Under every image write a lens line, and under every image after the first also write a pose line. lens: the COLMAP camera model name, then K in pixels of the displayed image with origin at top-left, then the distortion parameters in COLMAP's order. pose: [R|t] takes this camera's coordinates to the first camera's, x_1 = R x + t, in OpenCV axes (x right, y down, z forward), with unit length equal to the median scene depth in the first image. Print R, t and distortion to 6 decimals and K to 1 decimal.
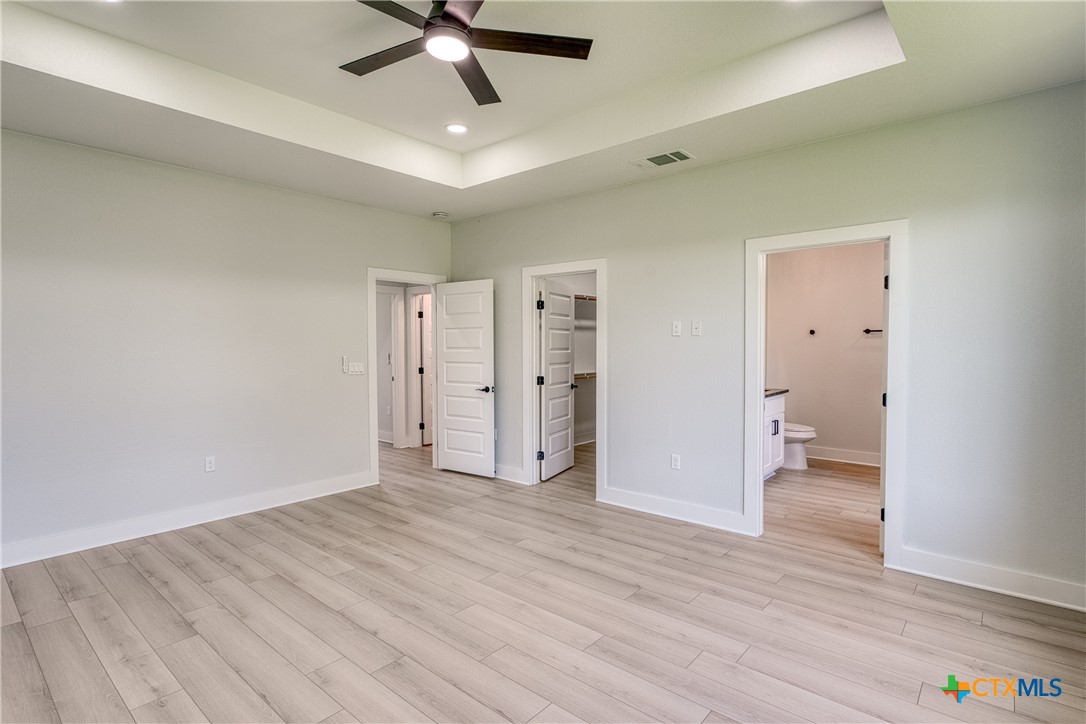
lens RADIAL K [[530.2, 0, 543.0], [0, 530.2, 362.0], [0, 0, 1]] dist [0.019904, -0.000174]
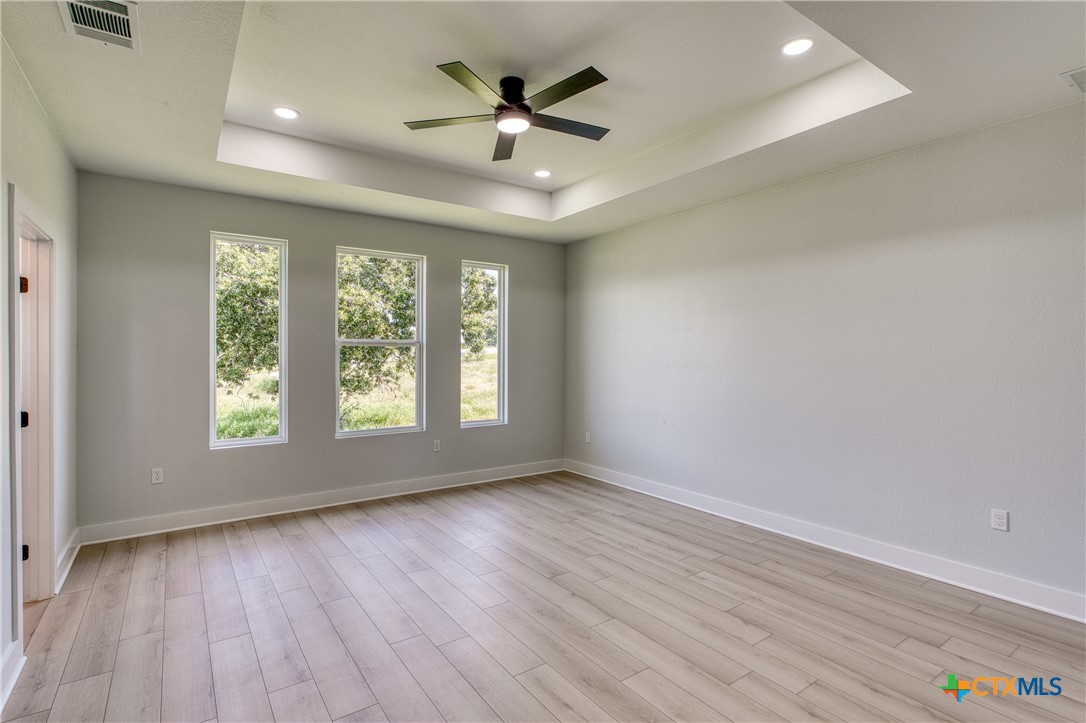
lens RADIAL K [[530.2, 0, 543.0], [0, 530.2, 361.5], [0, 0, 1]] dist [0.019904, -0.000174]
pose [[-0.968397, 0.001837, 0.249408, -0.487158], [0.012737, 0.999032, 0.042097, -0.067178], [-0.249089, 0.043944, -0.967483, 1.917063]]
